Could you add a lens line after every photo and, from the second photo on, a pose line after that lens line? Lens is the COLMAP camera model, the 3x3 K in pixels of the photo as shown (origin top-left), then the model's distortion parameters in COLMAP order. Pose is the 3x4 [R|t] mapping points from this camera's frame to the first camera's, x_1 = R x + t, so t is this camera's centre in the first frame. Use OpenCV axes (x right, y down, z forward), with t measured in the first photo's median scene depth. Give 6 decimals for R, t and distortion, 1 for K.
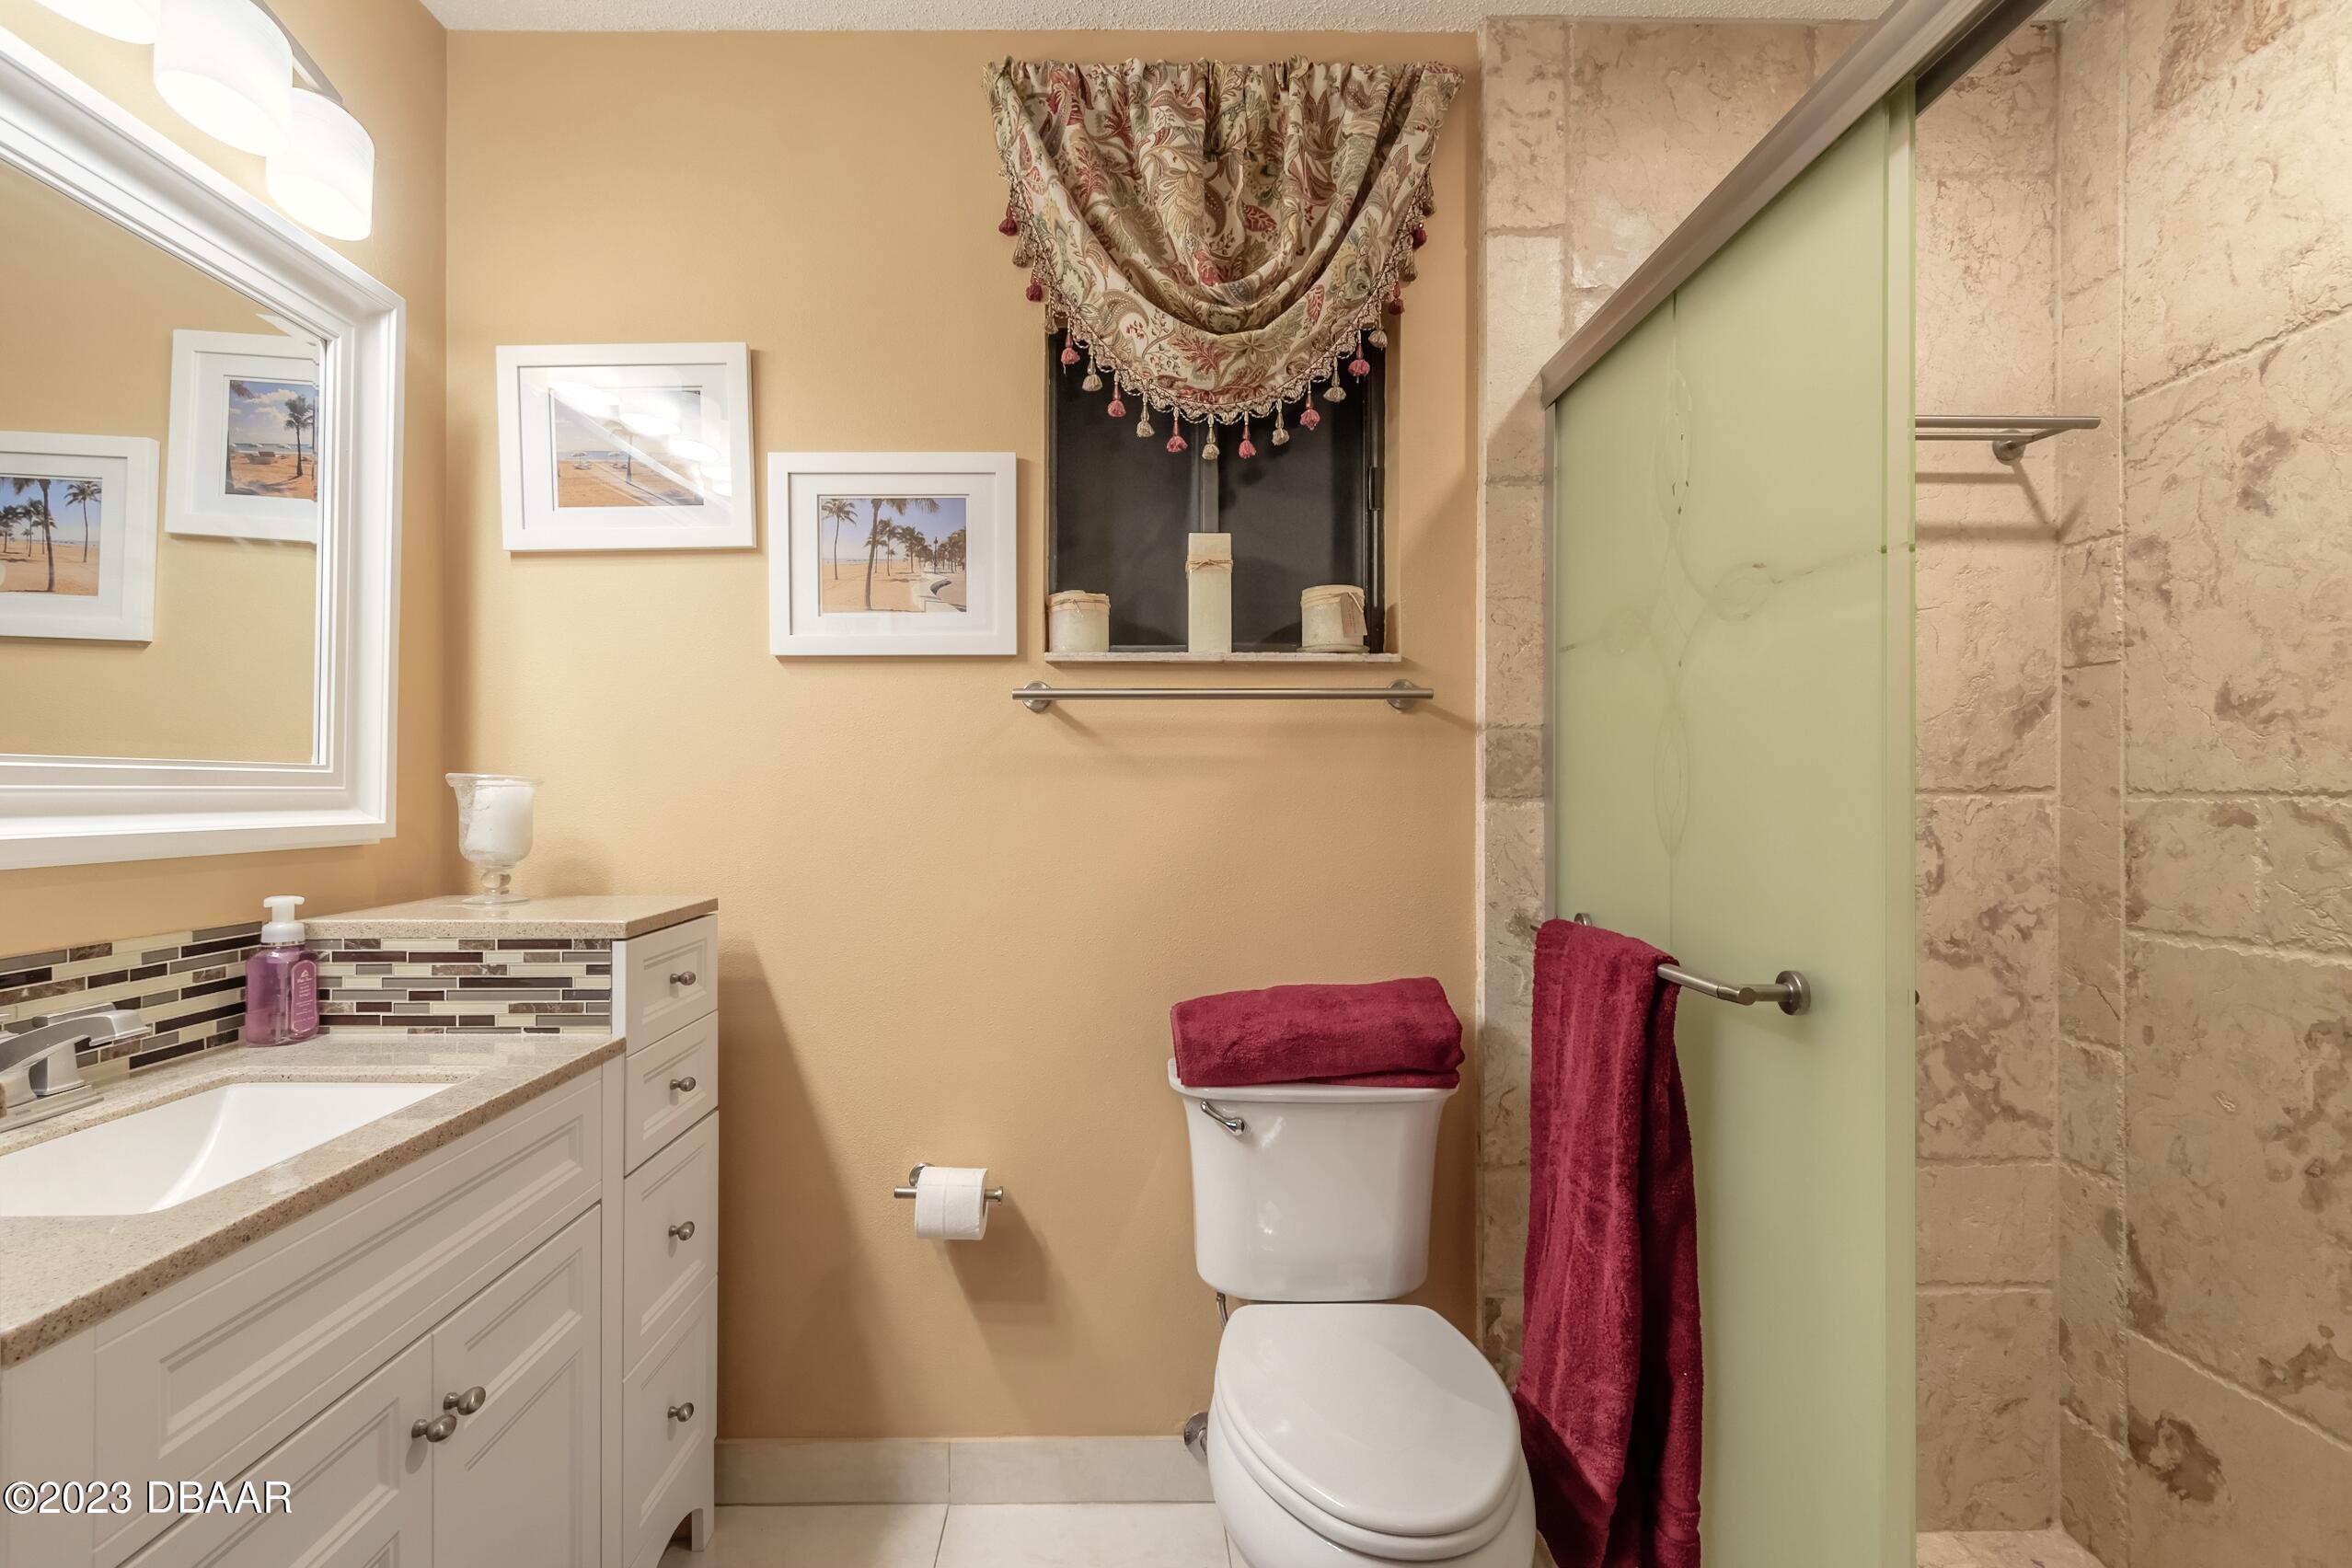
lens RADIAL K [[1074.2, 0, 1168.3], [0, 1074.2, 793.8], [0, 0, 1]] dist [0.005523, -0.003345]
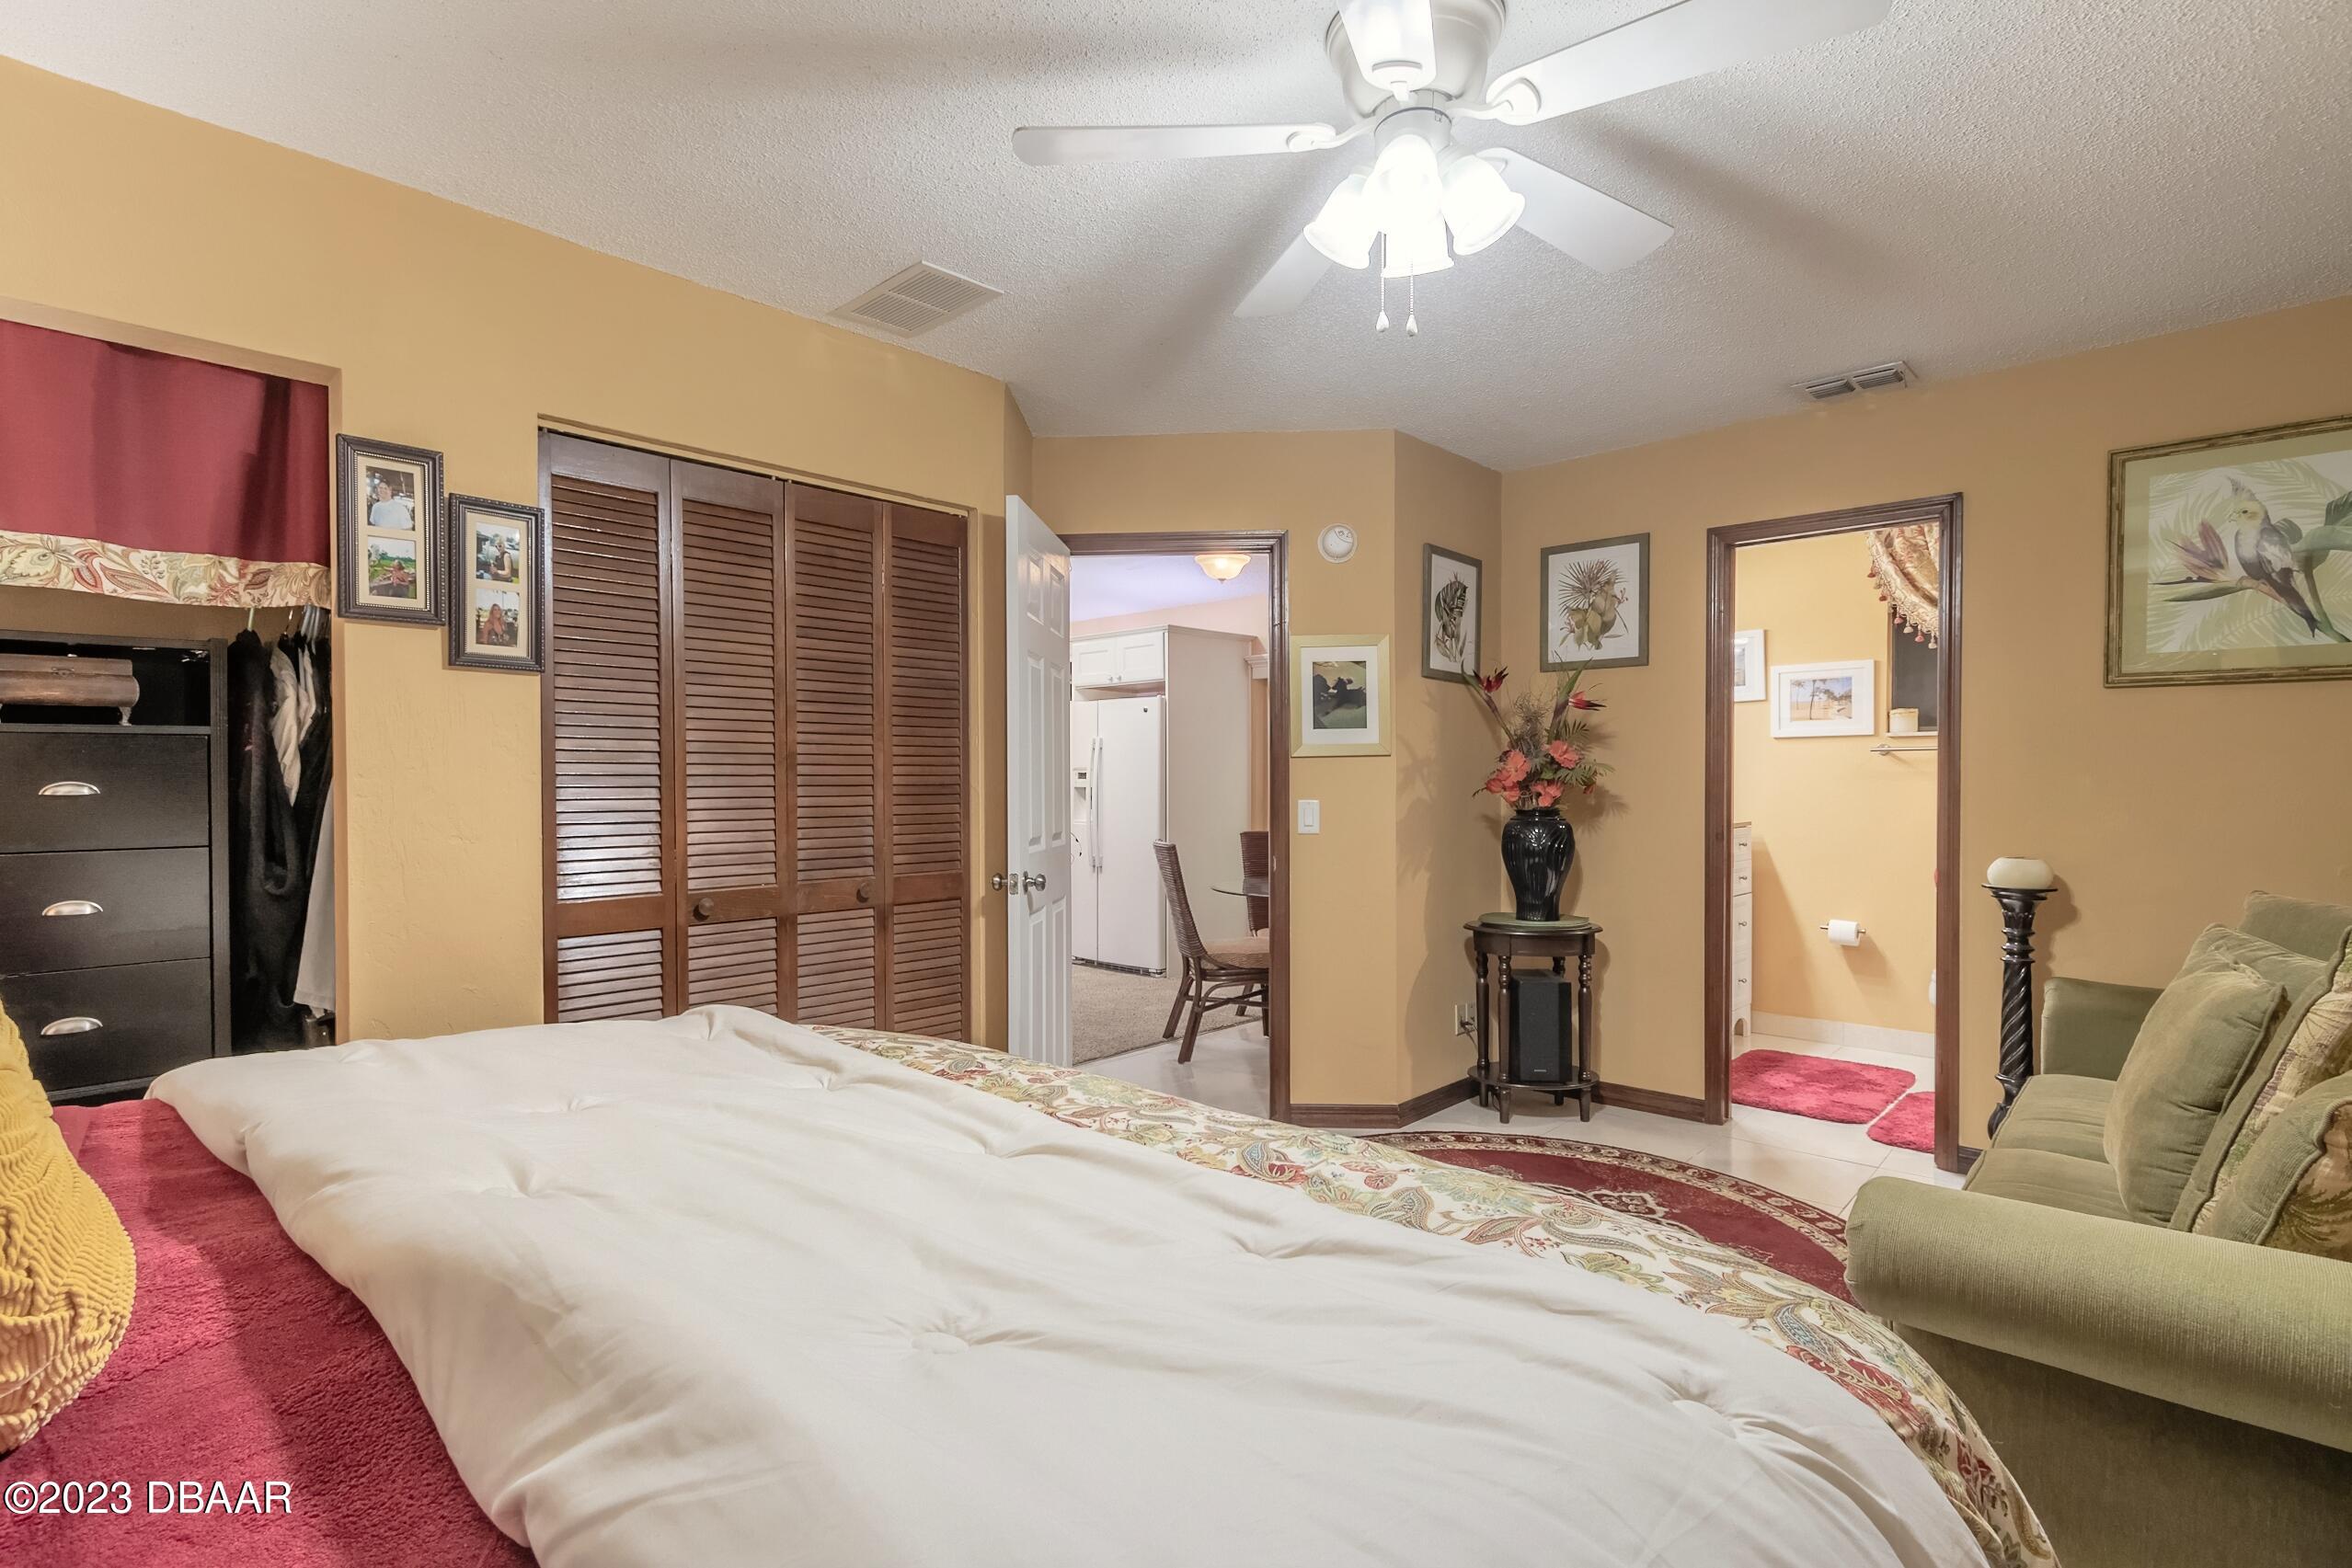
lens RADIAL K [[1074.1, 0, 1165.5], [0, 1074.1, 794.4], [0, 0, 1]] dist [0.005523, -0.003345]
pose [[0.699560, 0.009407, -0.714512, 0.538067], [0.005133, 0.999821, 0.018189, -0.039675], [0.714555, -0.016392, 0.699387, -2.121374]]
